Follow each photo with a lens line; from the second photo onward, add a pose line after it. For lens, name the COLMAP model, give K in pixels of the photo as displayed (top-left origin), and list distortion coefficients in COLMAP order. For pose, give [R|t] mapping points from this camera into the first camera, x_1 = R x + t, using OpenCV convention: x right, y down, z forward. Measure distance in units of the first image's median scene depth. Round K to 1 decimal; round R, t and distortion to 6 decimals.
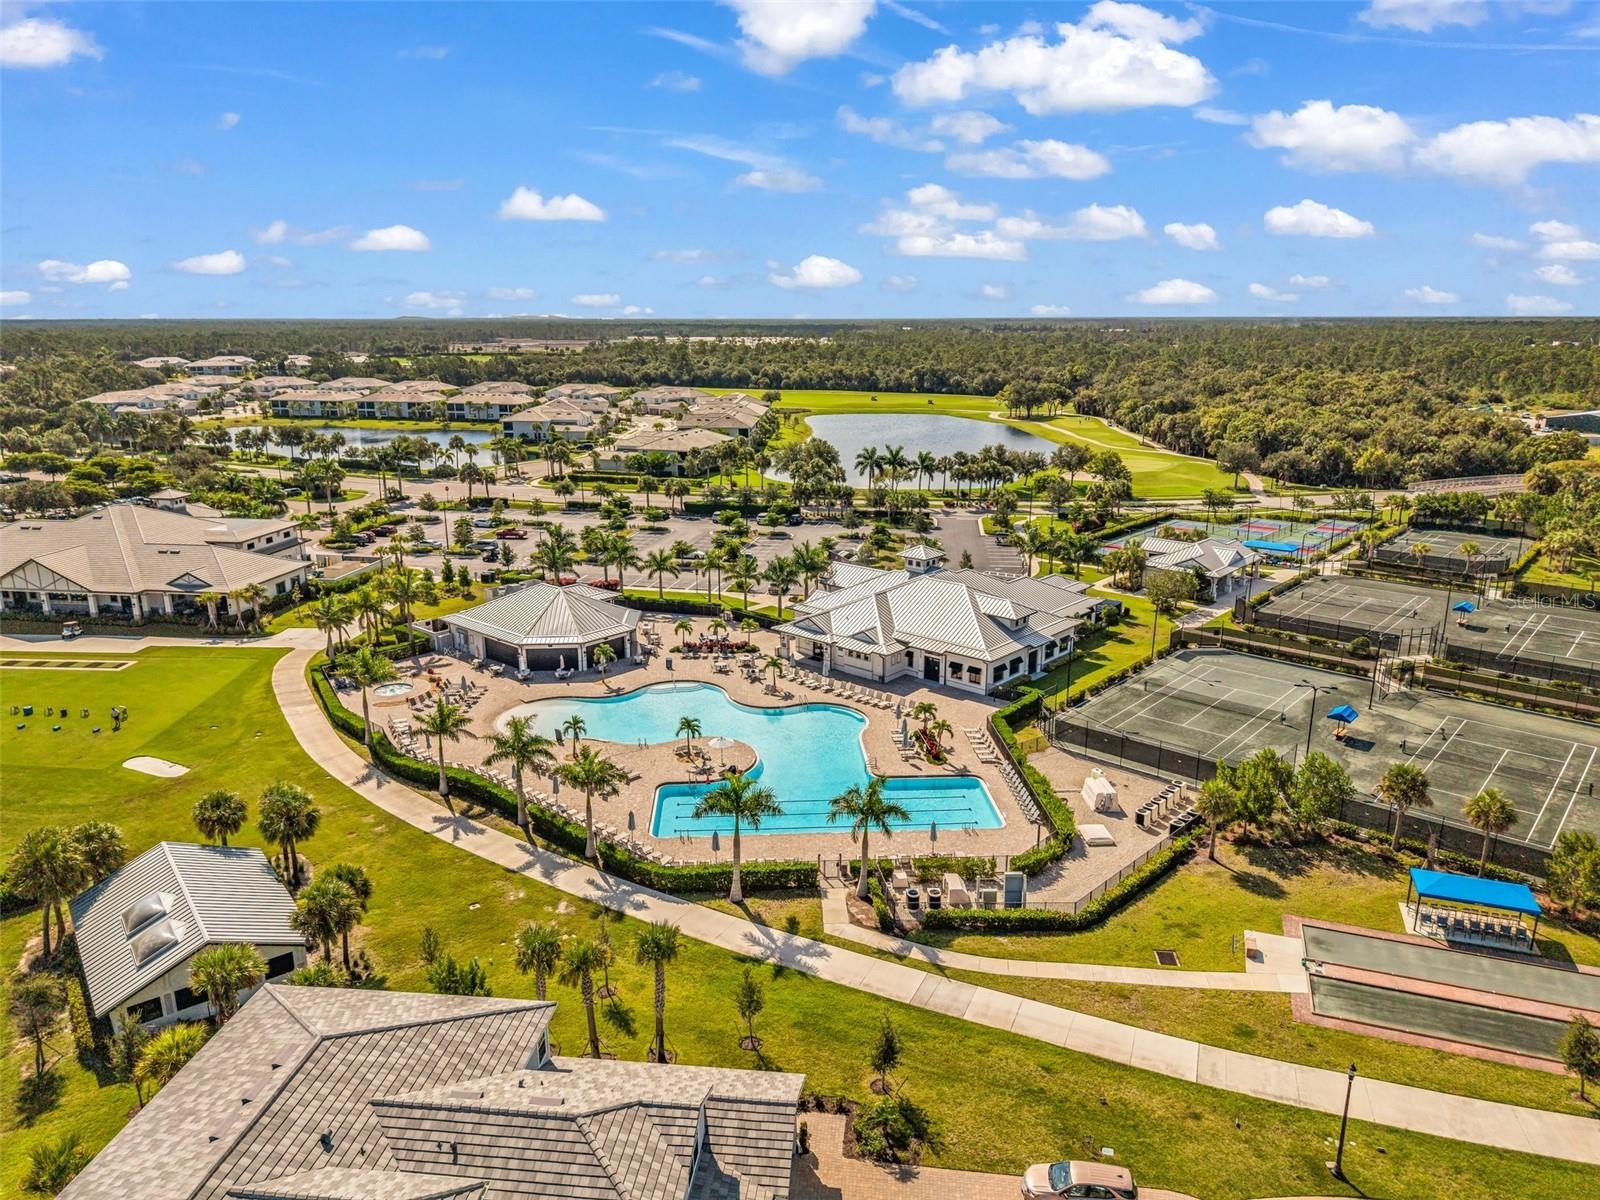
lens RADIAL K [[1064.0, 0, 783.1], [0, 1064.0, 604.3], [0, 0, 1]] dist [0.038021, -0.038091]
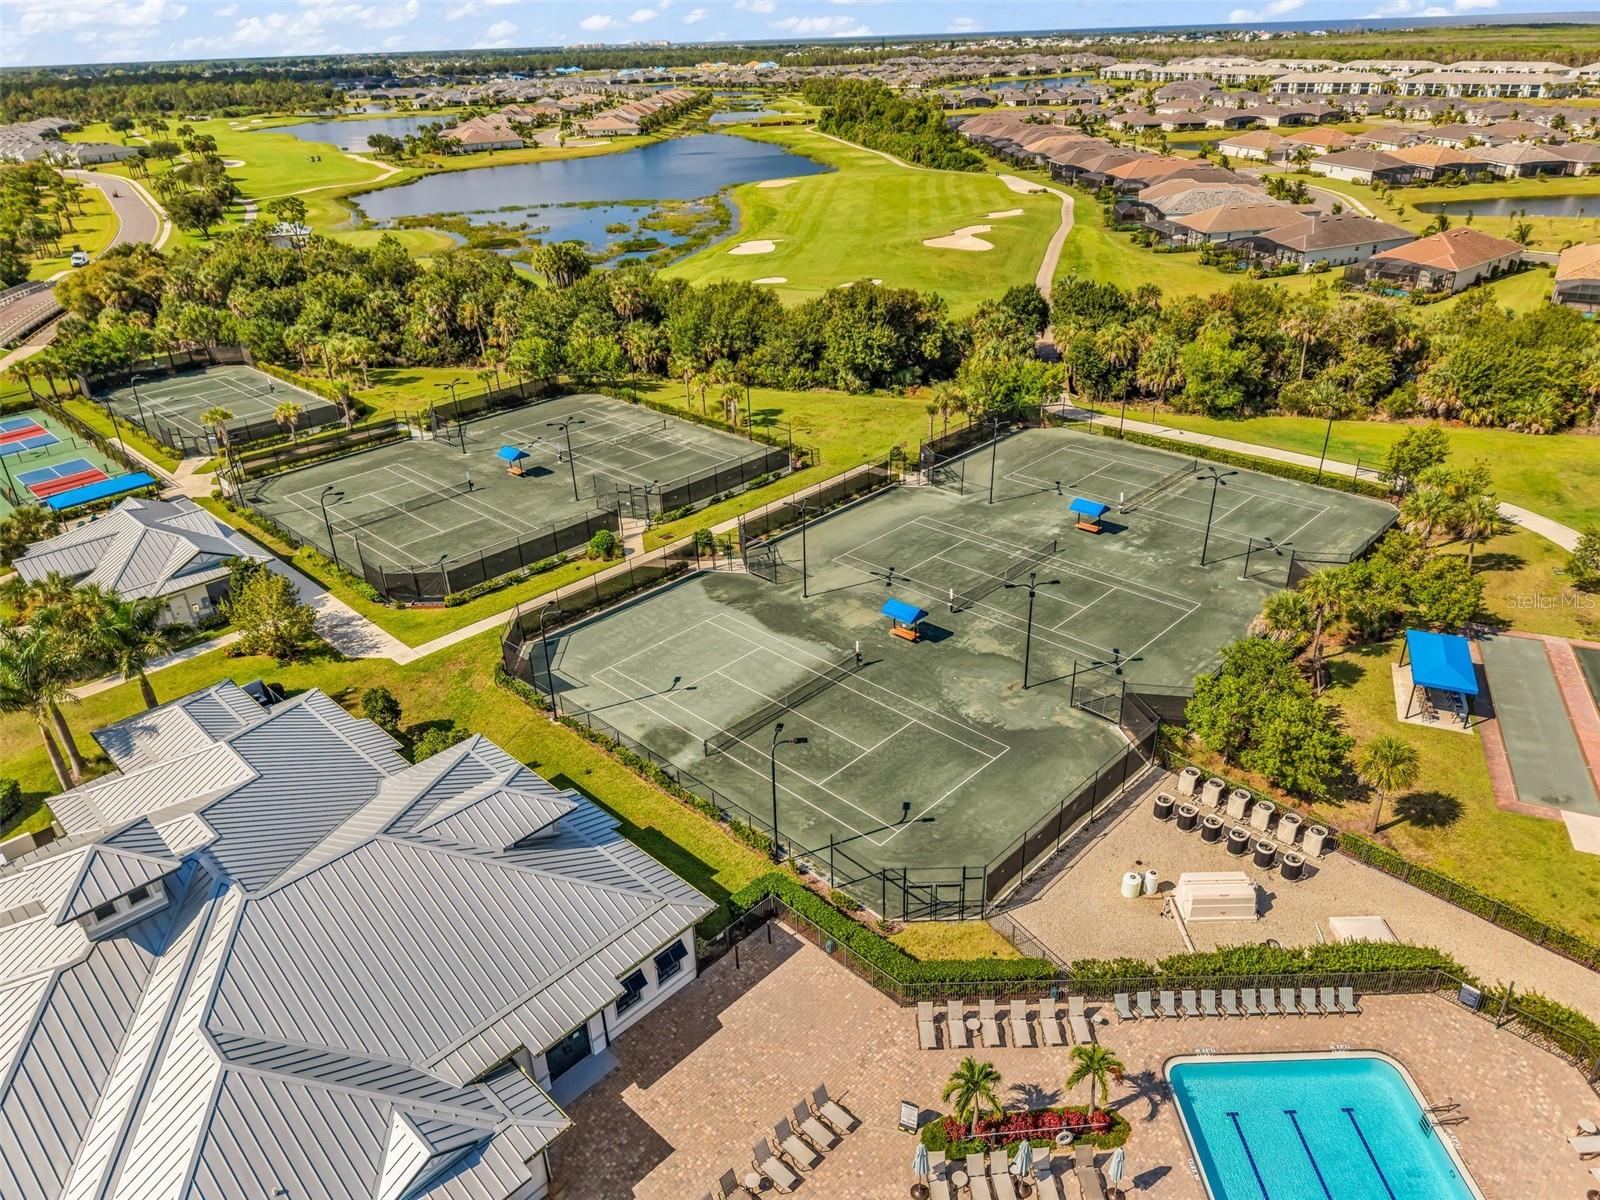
lens RADIAL K [[1064.0, 0, 798.4], [0, 1064.0, 604.2], [0, 0, 1]] dist [0.038021, -0.038091]
pose [[0.030532, -0.466048, 0.884232, -0.170545], [0.288503, 0.851102, 0.438625, -0.303058], [-0.956992, 0.241712, 0.160442, 1.139197]]
